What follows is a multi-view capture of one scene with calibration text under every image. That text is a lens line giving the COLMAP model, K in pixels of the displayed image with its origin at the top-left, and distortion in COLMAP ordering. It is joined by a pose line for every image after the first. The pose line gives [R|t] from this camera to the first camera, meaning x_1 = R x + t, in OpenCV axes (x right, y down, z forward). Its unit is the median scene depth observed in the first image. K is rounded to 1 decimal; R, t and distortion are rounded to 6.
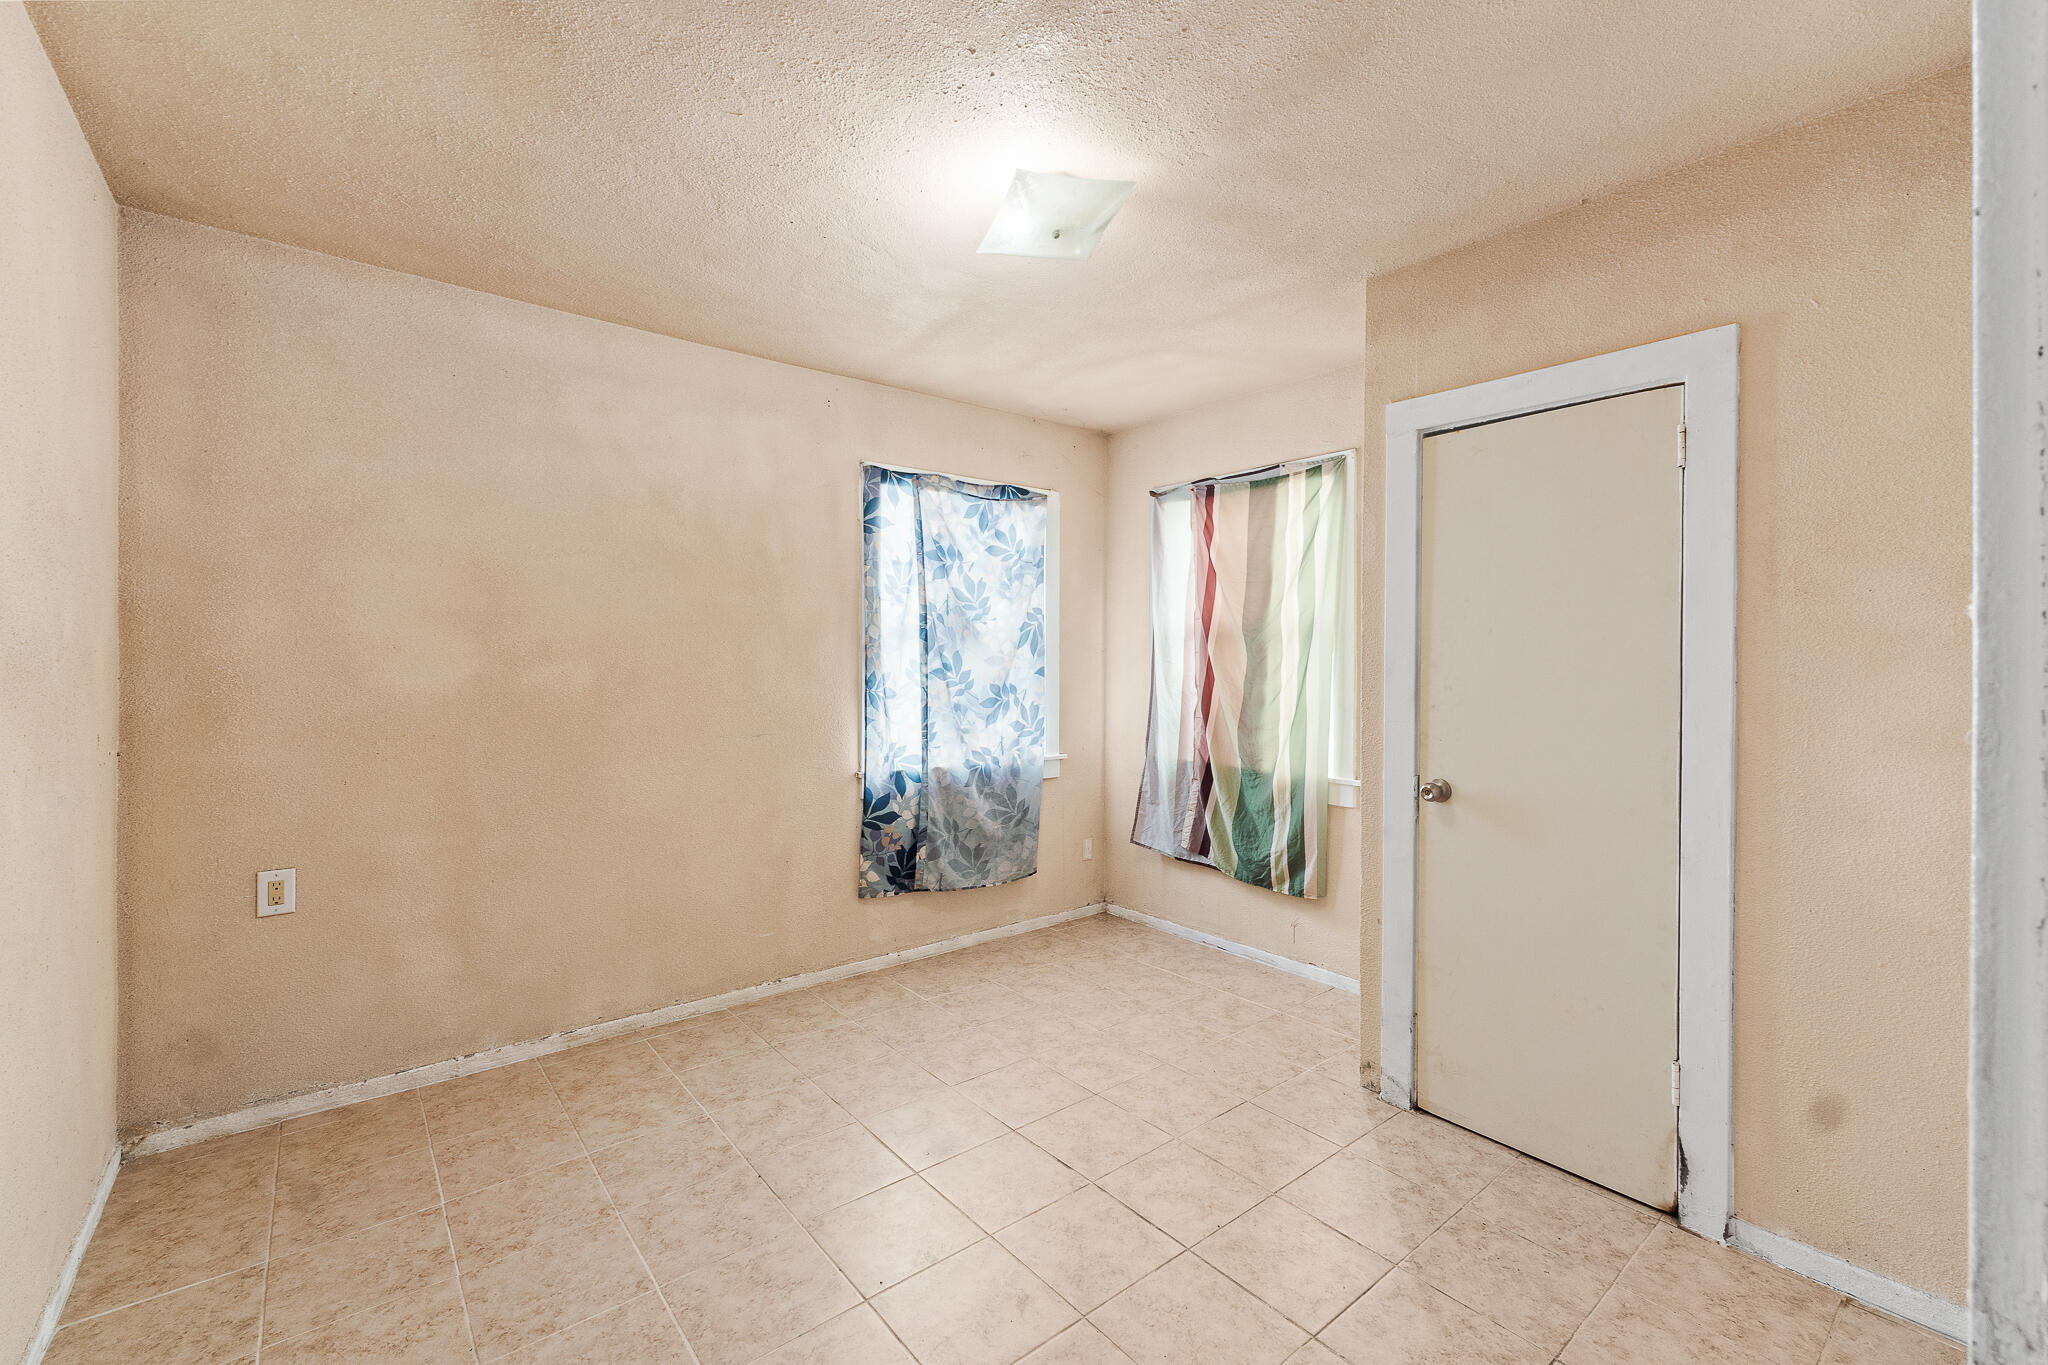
lens RADIAL K [[872.8, 0, 1035.7], [0, 872.8, 665.7], [0, 0, 1]] dist [0.002963, -0.000122]
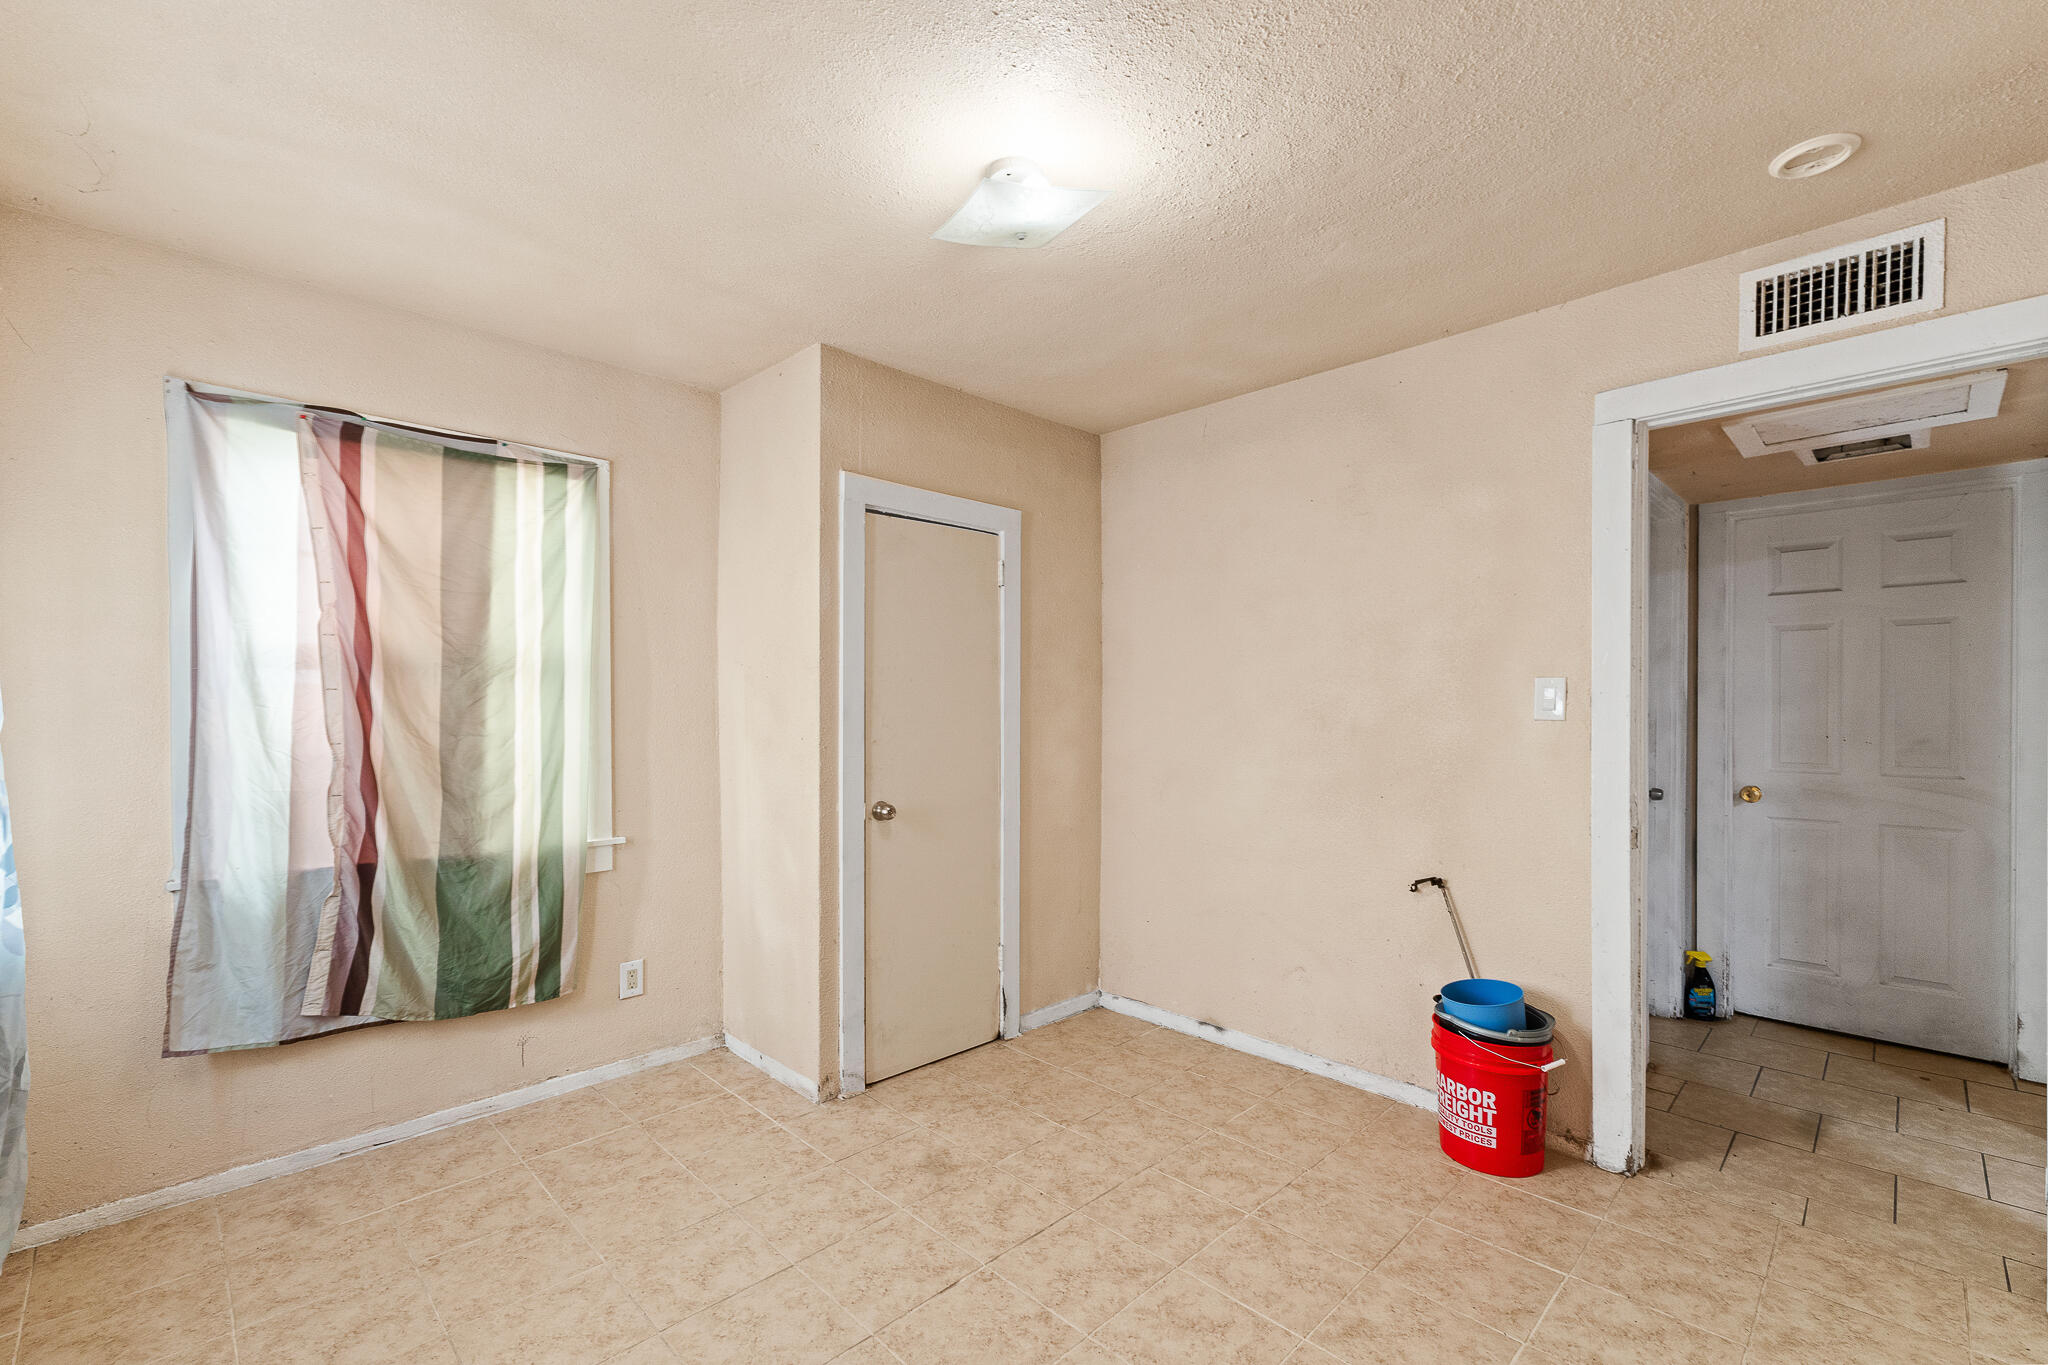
lens RADIAL K [[863.7, 0, 1026.6], [0, 863.7, 714.3], [0, 0, 1]] dist [0.001779, 0.000426]
pose [[-0.092887, -0.012988, 0.995592, -0.510529], [0.005633, 0.999892, 0.013569, -0.003395], [-0.995661, 0.006868, -0.092803, 0.626203]]
